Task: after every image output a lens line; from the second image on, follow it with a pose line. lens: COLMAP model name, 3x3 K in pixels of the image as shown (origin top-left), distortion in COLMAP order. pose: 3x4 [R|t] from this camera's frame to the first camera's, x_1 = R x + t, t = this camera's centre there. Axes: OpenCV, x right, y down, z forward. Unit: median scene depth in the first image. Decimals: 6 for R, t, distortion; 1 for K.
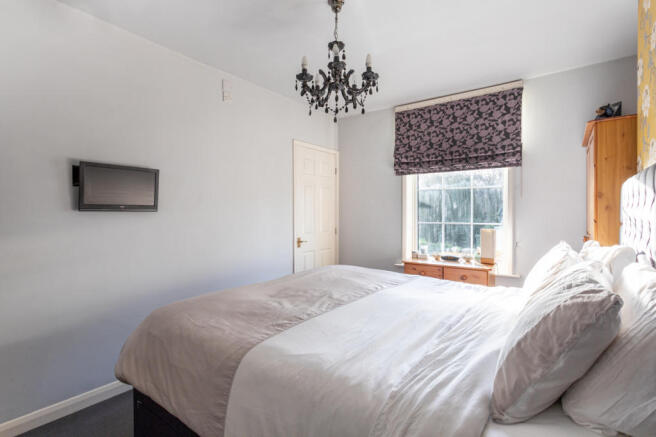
lens RADIAL K [[333.9, 0, 328.1], [0, 333.9, 212.6], [0, 0, 1]] dist [-0.000759, -0.000827]
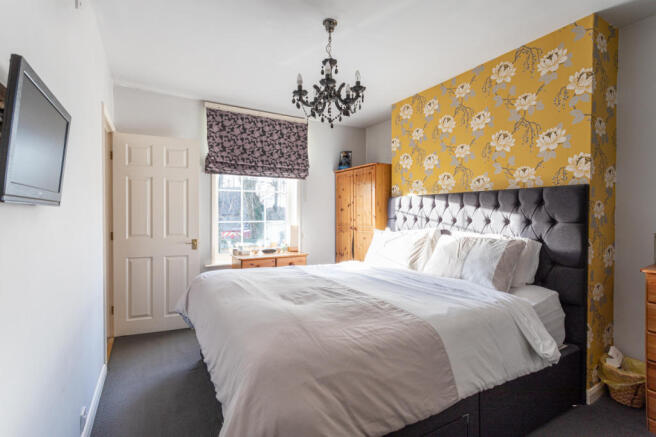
lens RADIAL K [[311.6, 0, 328.4], [0, 311.6, 220.5], [0, 0, 1]] dist [-0.013423, 0.002386]
pose [[0.368700, -0.015621, 0.929417, -0.587257], [0.000823, 0.999864, 0.016478, 0.011884], [-0.929548, -0.005310, 0.368663, 0.399568]]
